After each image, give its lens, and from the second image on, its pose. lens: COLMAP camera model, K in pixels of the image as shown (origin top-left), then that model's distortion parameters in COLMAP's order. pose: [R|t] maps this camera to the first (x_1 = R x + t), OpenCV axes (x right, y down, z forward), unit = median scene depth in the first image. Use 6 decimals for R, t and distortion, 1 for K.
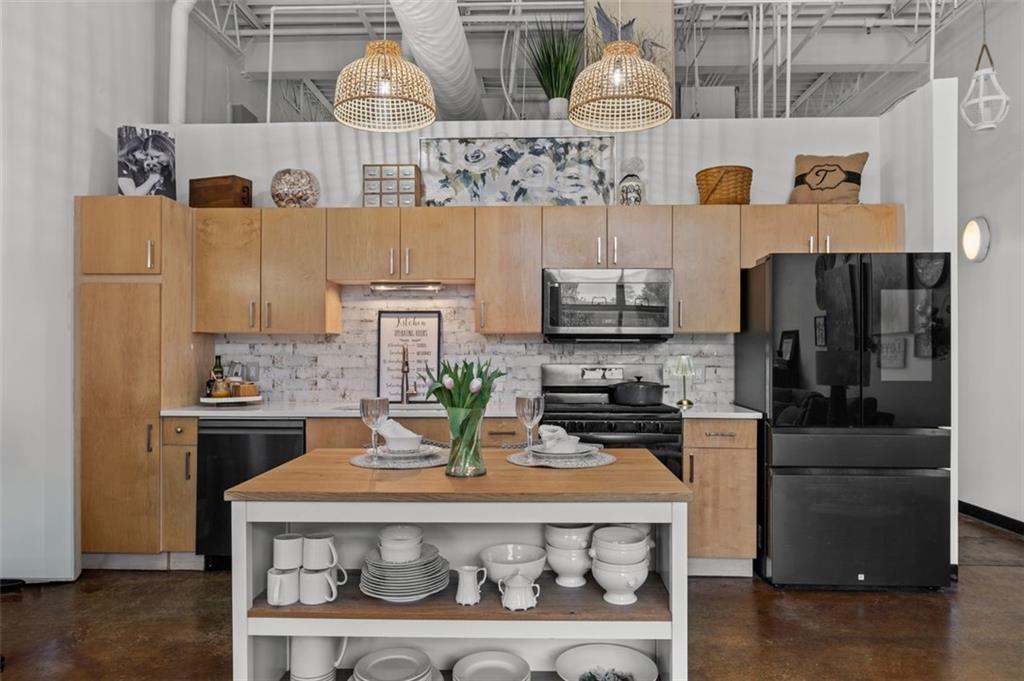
lens RADIAL K [[687.6, 0, 519.3], [0, 687.6, 348.8], [0, 0, 1]] dist [-0.004188, -0.000522]
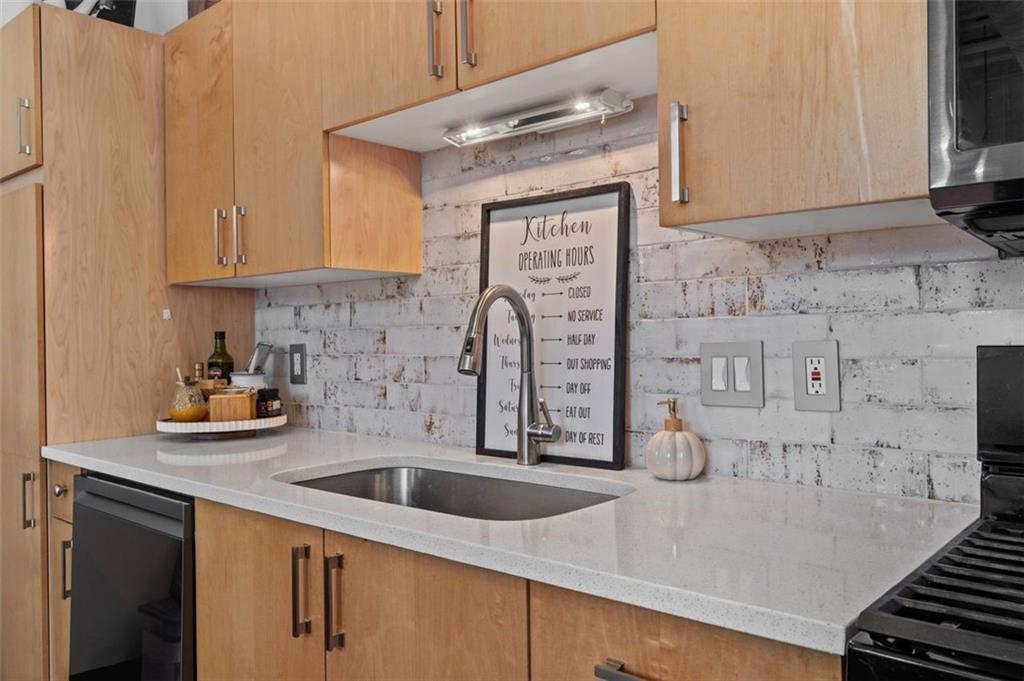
lens RADIAL K [[790.0, 0, 515.8], [0, 790.0, 338.5], [0, 0, 1]] dist [0.022627, -0.001086]
pose [[0.776232, -0.010990, -0.630352, 0.078369], [0.019180, 0.999797, 0.006188, 0.014743], [0.630156, -0.016893, 0.776285, 0.672284]]
